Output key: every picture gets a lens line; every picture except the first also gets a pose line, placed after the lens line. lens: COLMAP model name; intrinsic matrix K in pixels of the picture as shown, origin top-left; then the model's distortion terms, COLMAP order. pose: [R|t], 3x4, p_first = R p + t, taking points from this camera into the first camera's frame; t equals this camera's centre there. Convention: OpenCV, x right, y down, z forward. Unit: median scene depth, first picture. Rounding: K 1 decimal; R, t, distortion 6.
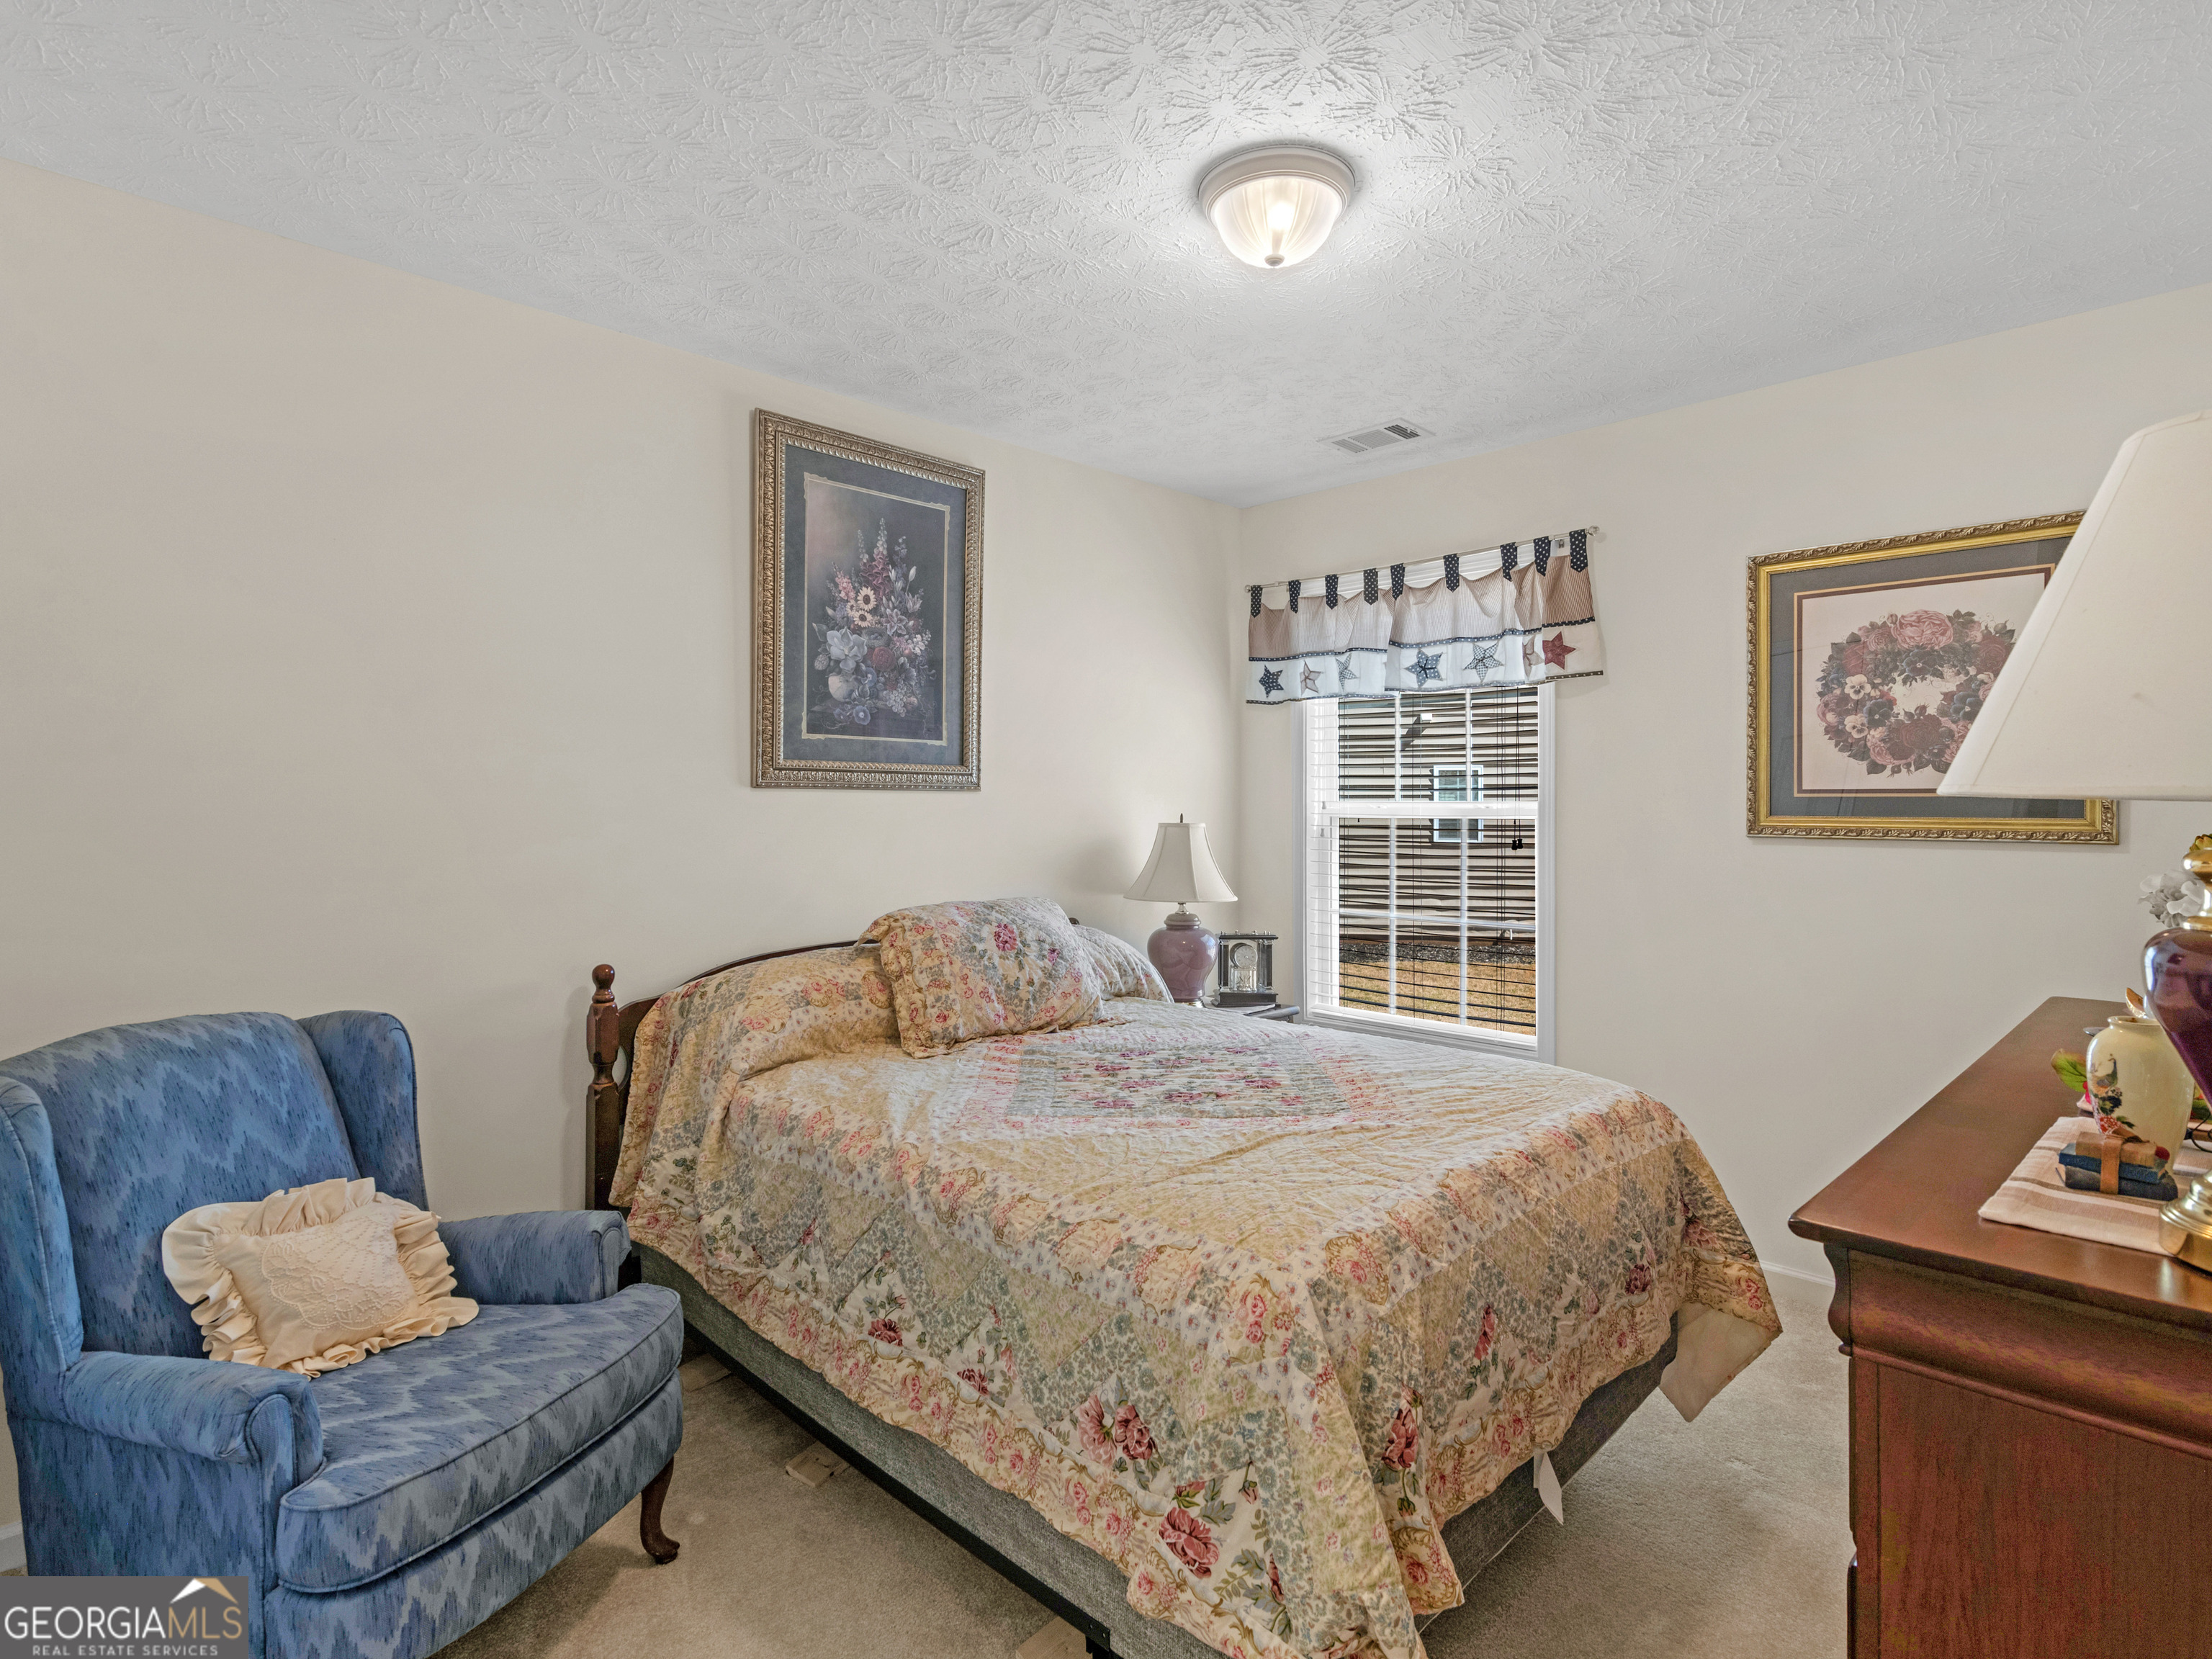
lens RADIAL K [[1133.0, 0, 1151.4], [0, 1133.0, 820.0], [0, 0, 1]] dist [0.000614, -0.000156]
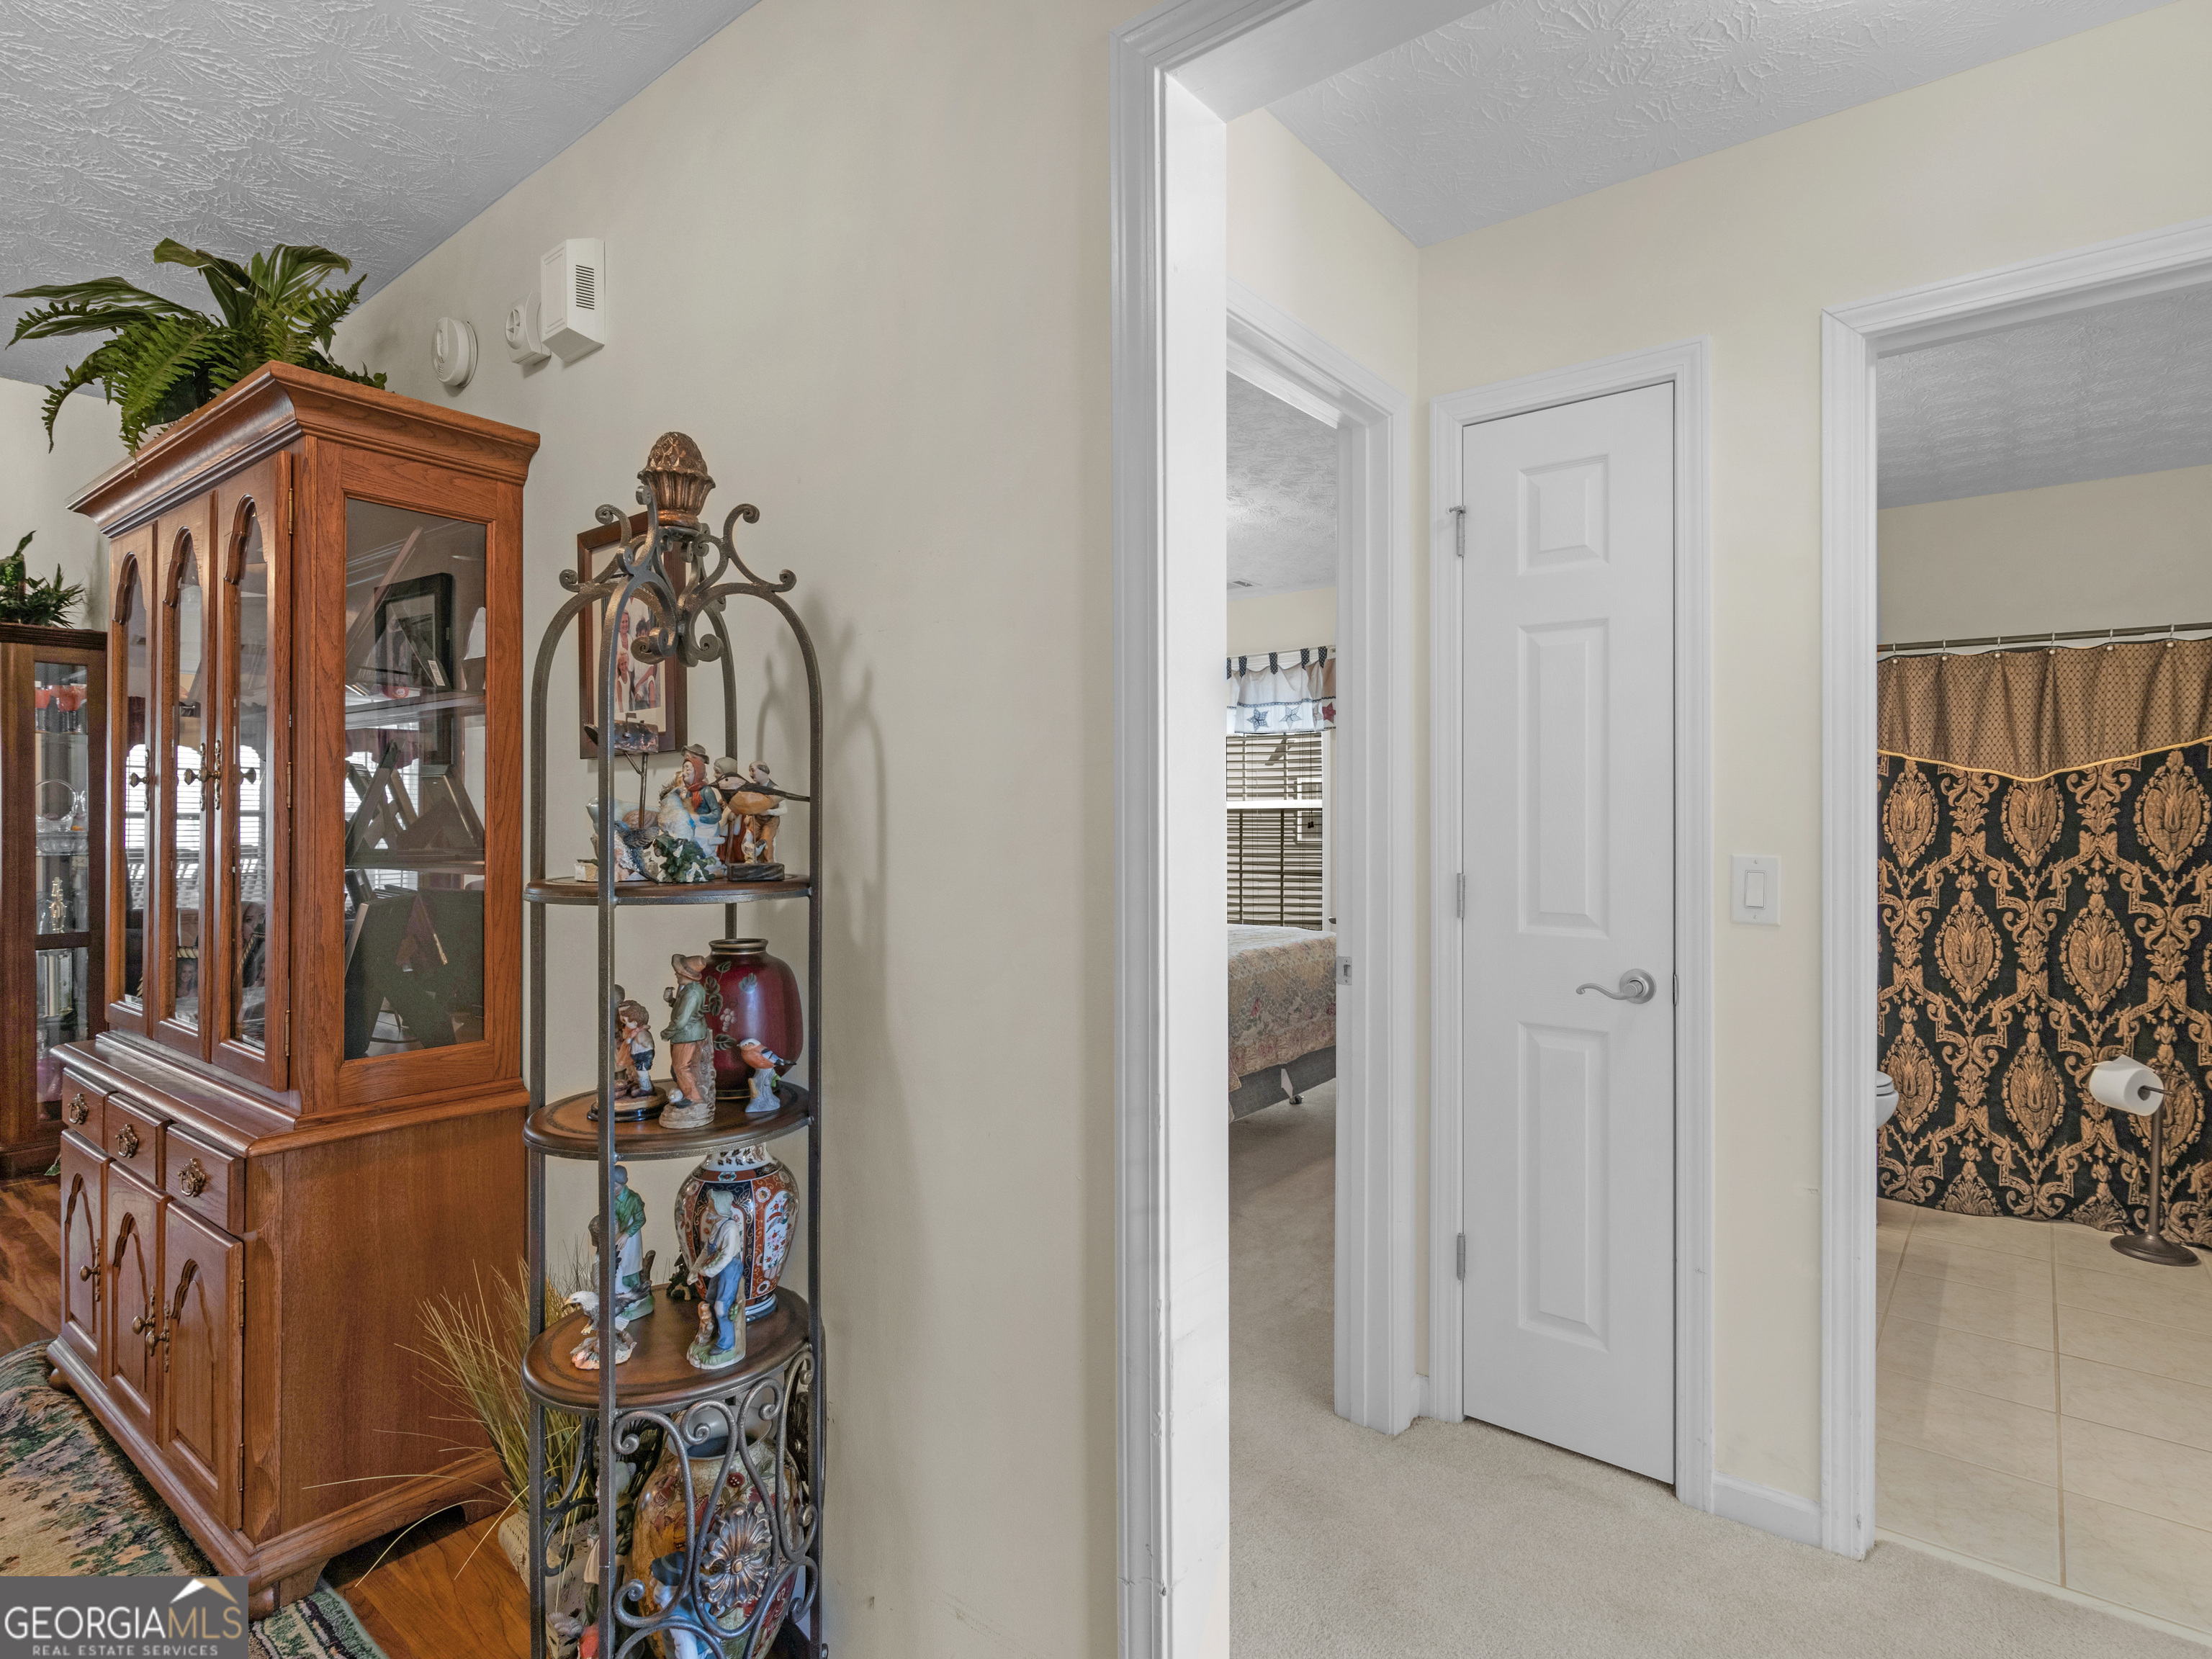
lens RADIAL K [[1133.0, 0, 1151.4], [0, 1133.0, 820.0], [0, 0, 1]] dist [0.000614, -0.000156]
pose [[0.995251, -0.000040, 0.097344, -0.086914], [0.000573, 0.999985, -0.005443, 0.025834], [-0.097343, 0.005473, 0.995236, -0.716680]]
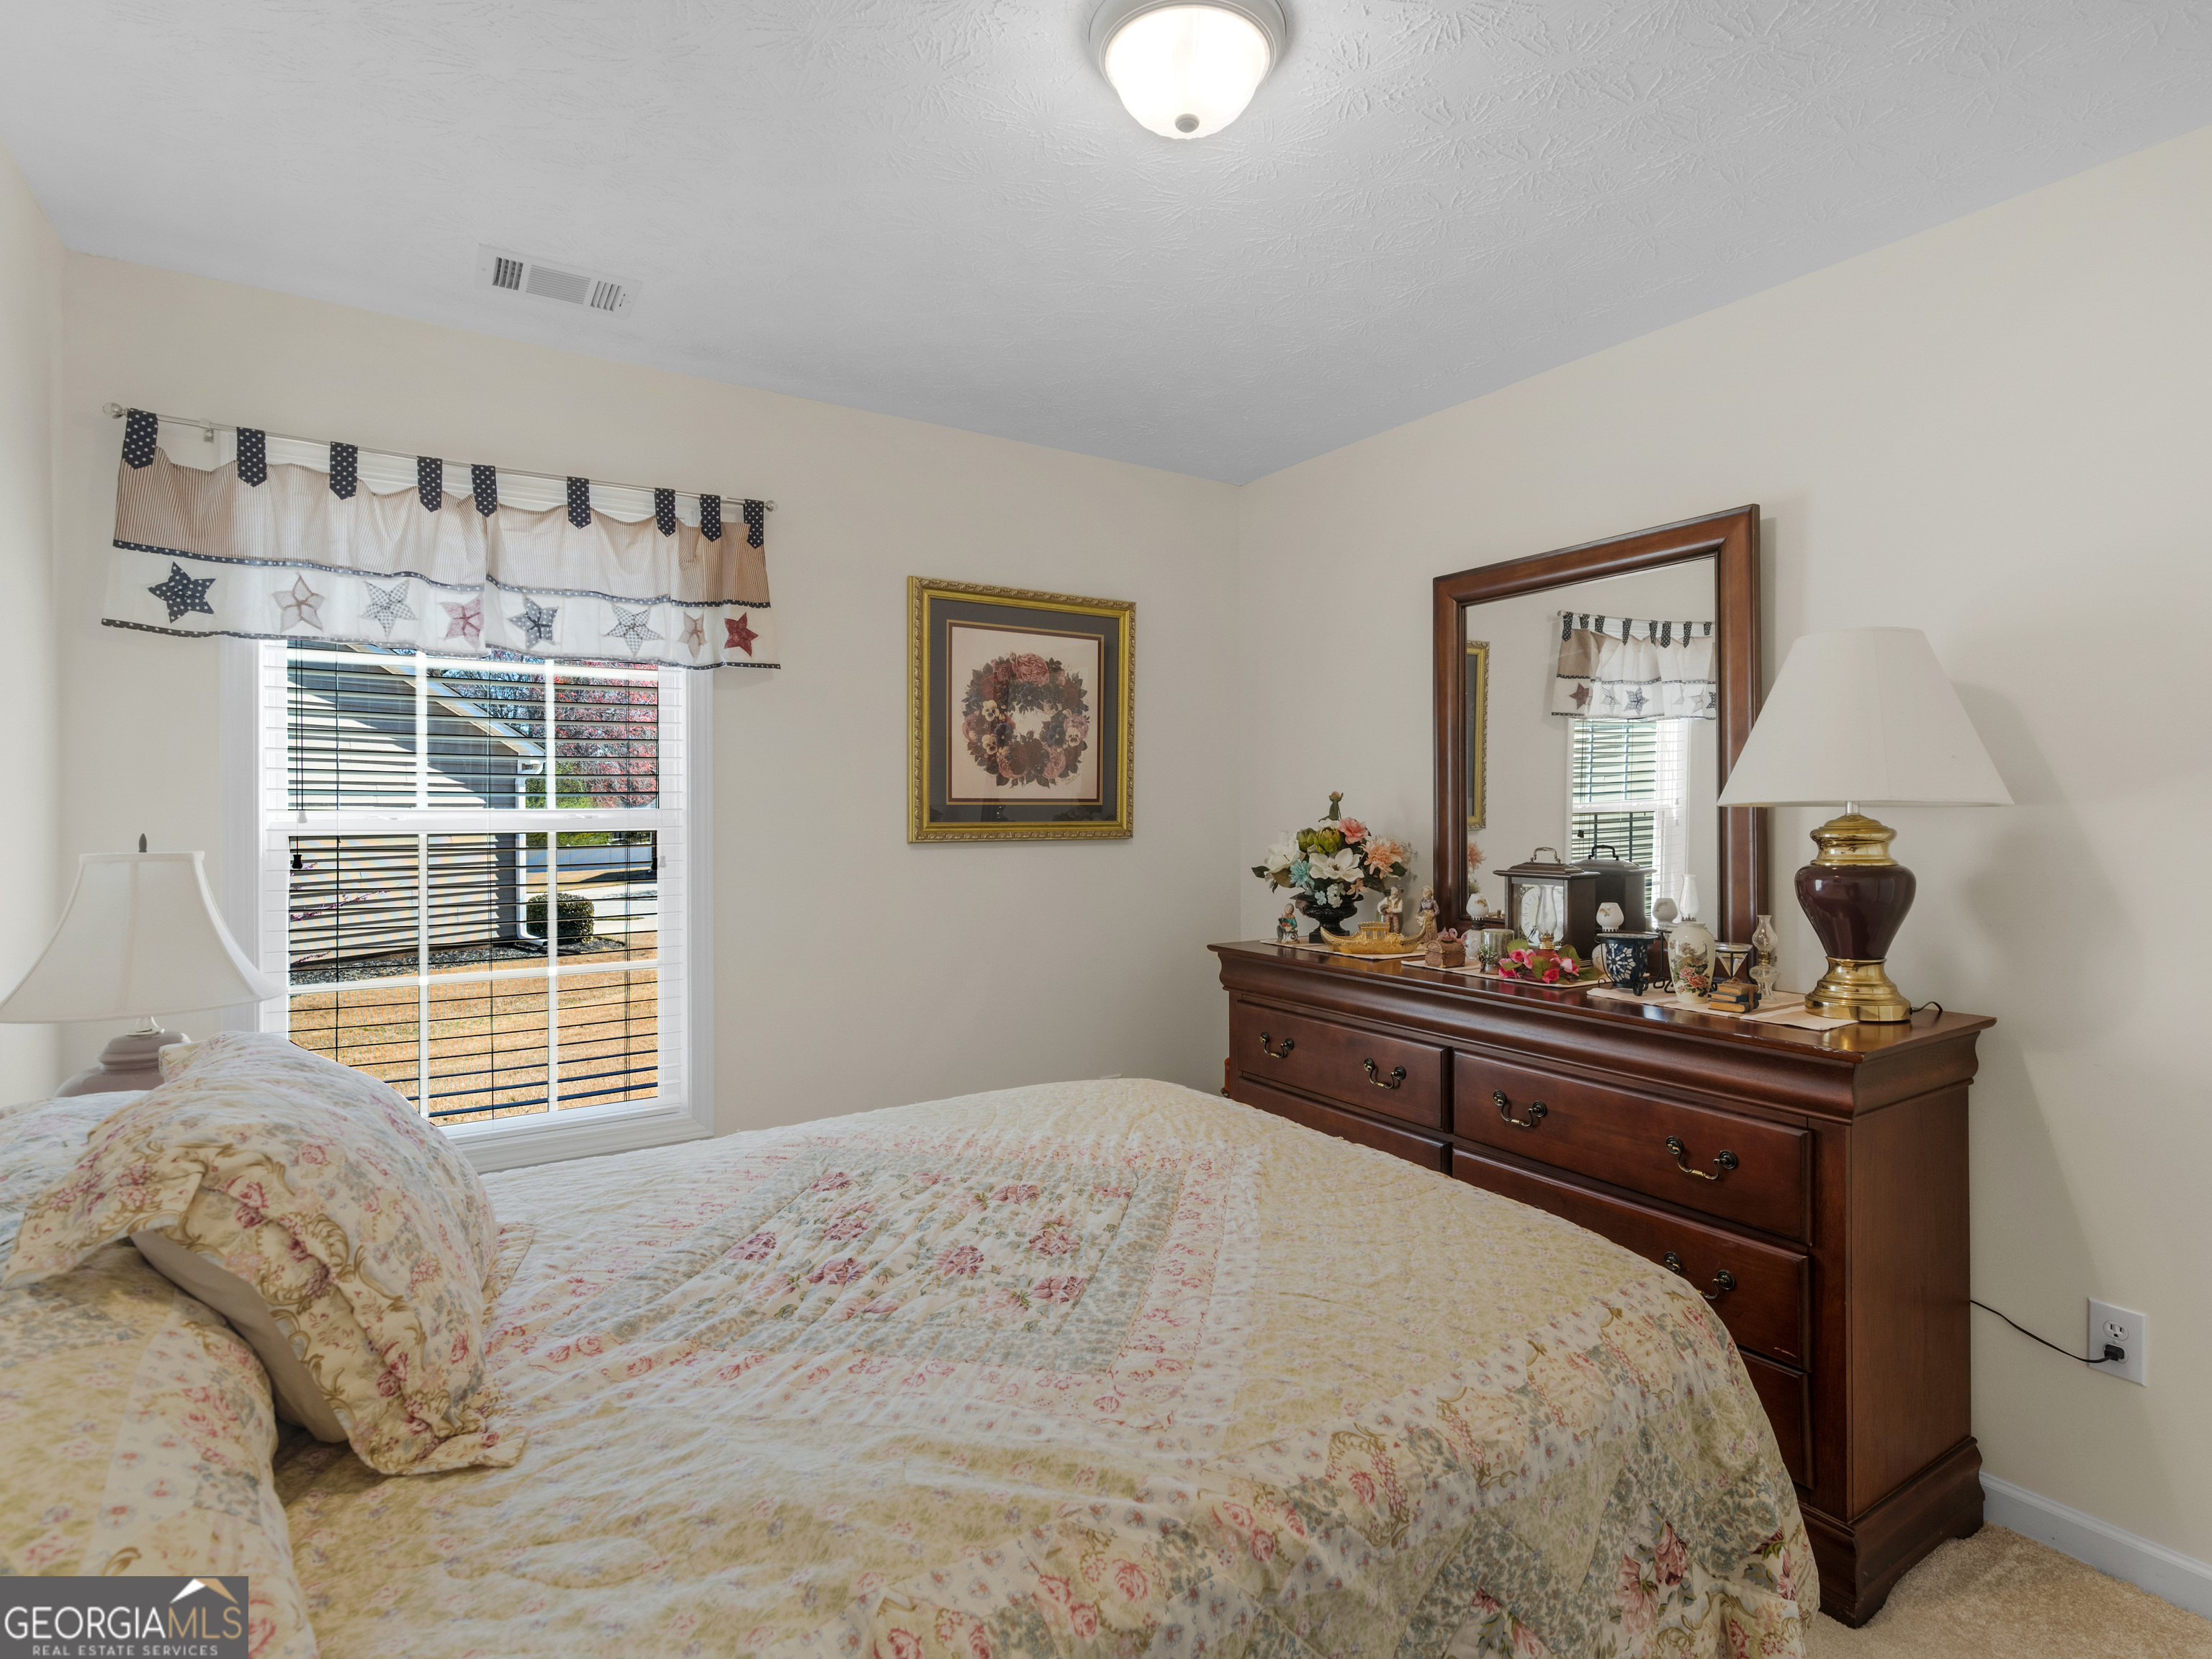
lens RADIAL K [[1133.0, 0, 1151.4], [0, 1133.0, 820.0], [0, 0, 1]] dist [0.000614, -0.000156]
pose [[0.213198, 0.002243, 0.977006, -0.418399], [0.026417, 0.999619, -0.008059, 0.007766], [-0.976652, 0.027528, 0.213058, 0.516738]]
